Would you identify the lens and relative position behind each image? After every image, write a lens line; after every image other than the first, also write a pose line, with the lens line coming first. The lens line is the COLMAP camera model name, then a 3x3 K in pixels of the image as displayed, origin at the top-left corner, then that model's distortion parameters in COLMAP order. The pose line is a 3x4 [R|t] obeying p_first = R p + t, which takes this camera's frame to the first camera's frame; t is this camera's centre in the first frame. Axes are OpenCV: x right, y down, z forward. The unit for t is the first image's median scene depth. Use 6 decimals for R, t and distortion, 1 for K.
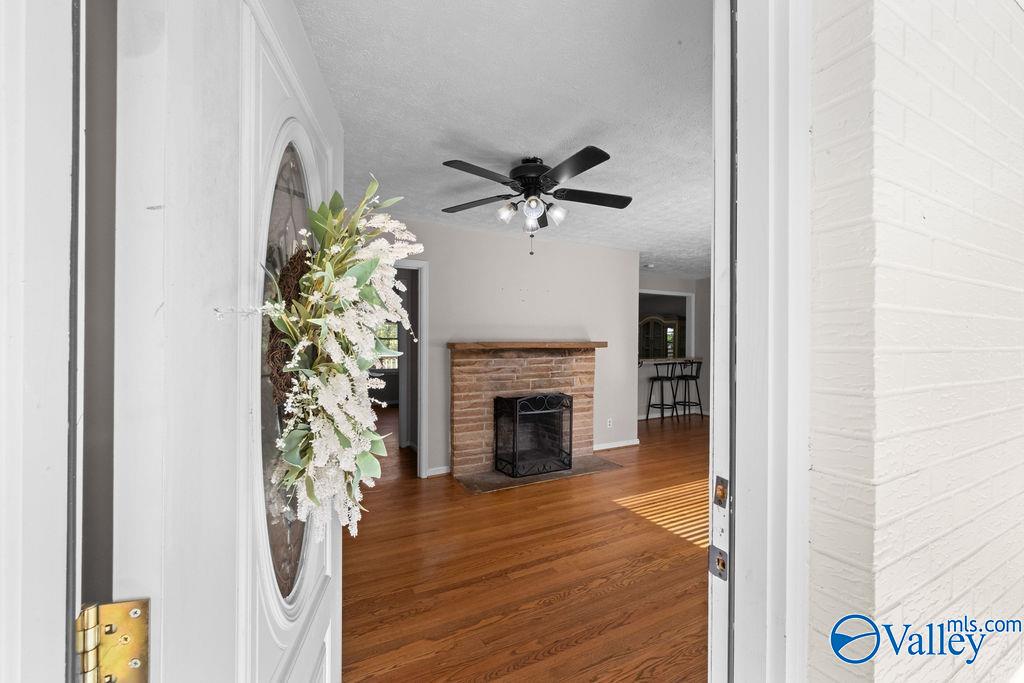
lens RADIAL K [[398.6, 0, 504.5], [0, 398.6, 345.2], [0, 0, 1]] dist [-0.000936, -0.001731]
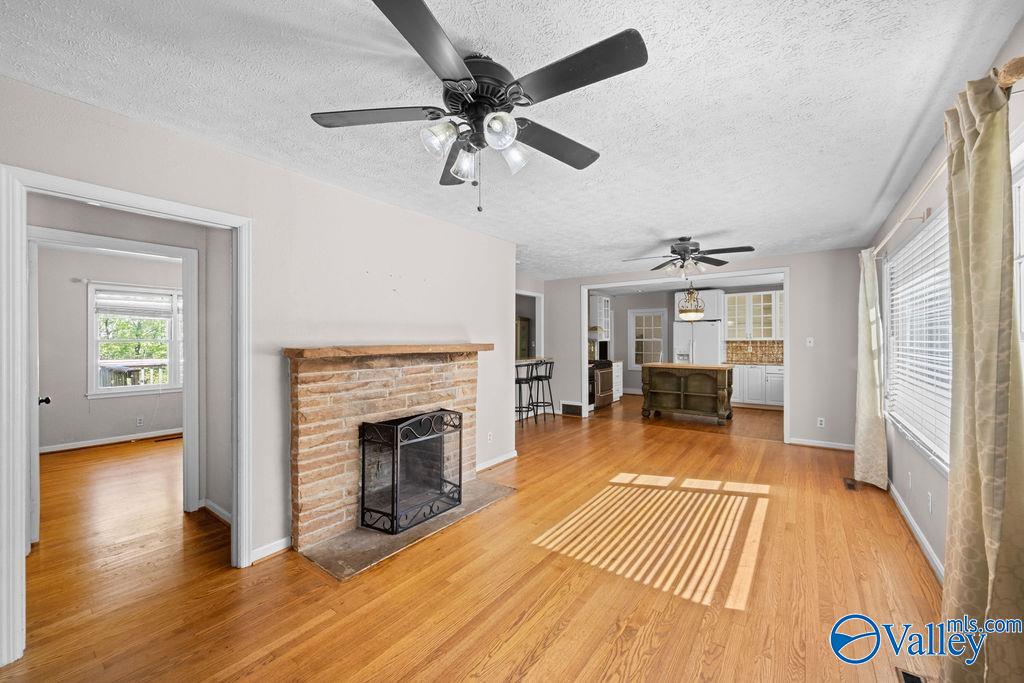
lens RADIAL K [[398.6, 0, 506.0], [0, 398.6, 341.5], [0, 0, 1]] dist [-0.000936, -0.001731]
pose [[0.894556, -0.007957, 0.446885, -0.108732], [0.011807, 0.999913, -0.005830, -0.009037], [-0.446800, 0.010492, 0.894572, 0.250593]]
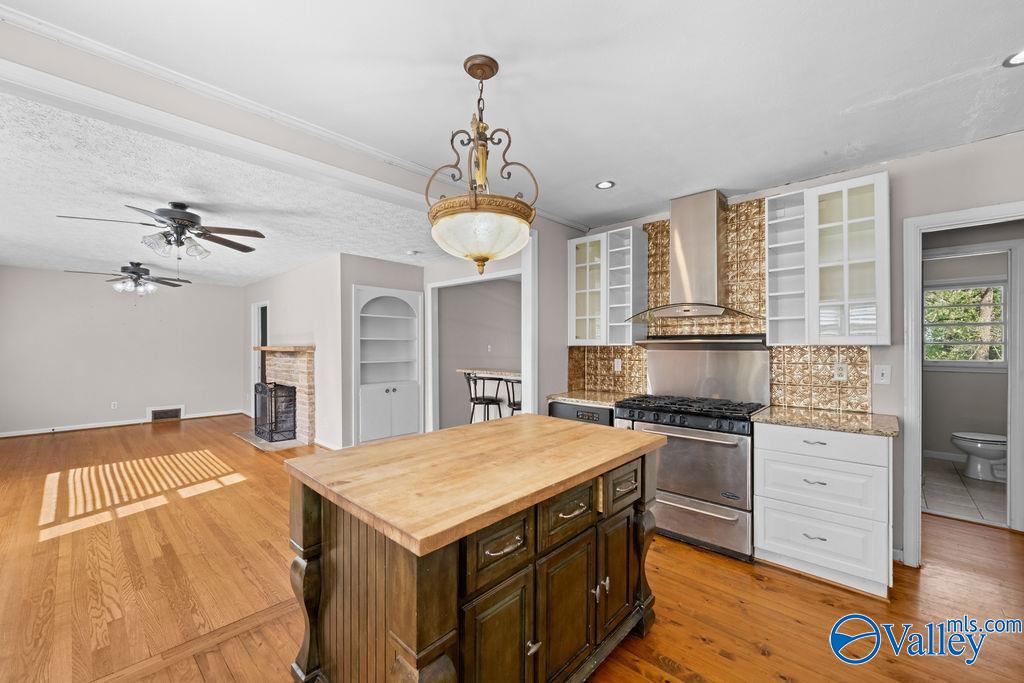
lens RADIAL K [[398.6, 0, 510.3], [0, 398.6, 348.0], [0, 0, 1]] dist [-0.000936, -0.001731]
pose [[0.368615, 0.001098, -0.929582, 1.733436], [-0.010783, 0.999937, -0.003095, -0.007737], [0.929520, 0.011165, 0.368603, 1.280653]]
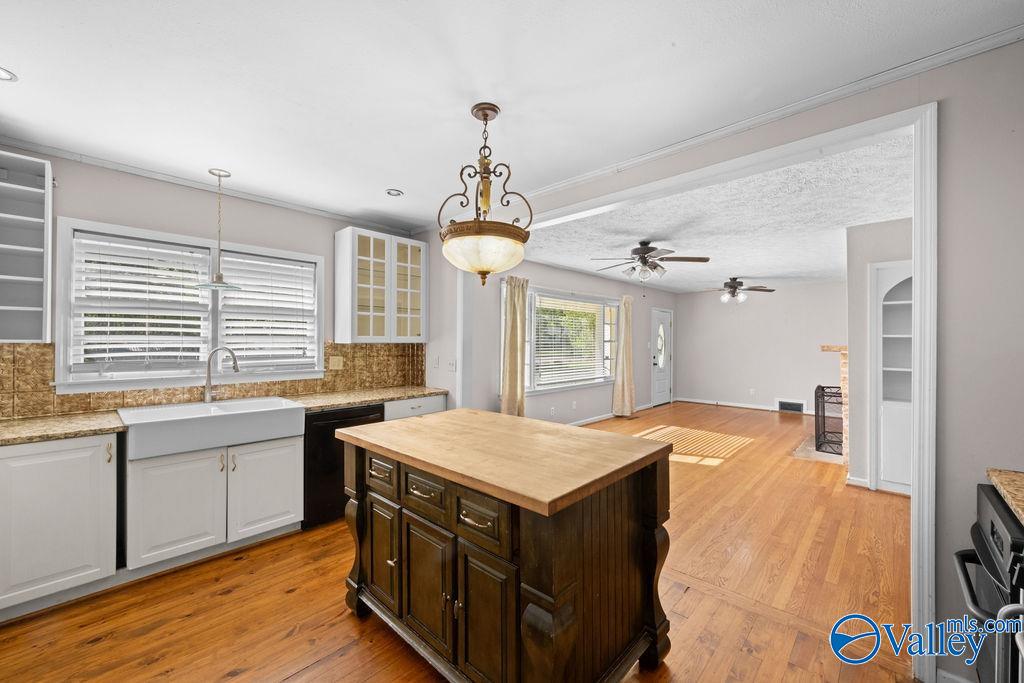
lens RADIAL K [[398.6, 0, 513.0], [0, 398.6, 338.3], [0, 0, 1]] dist [-0.000936, -0.001731]
pose [[-0.936482, -0.014838, -0.350401, 1.491577], [-0.017102, 0.999848, 0.003369, -0.019126], [0.350297, 0.009147, -0.936594, 1.849836]]
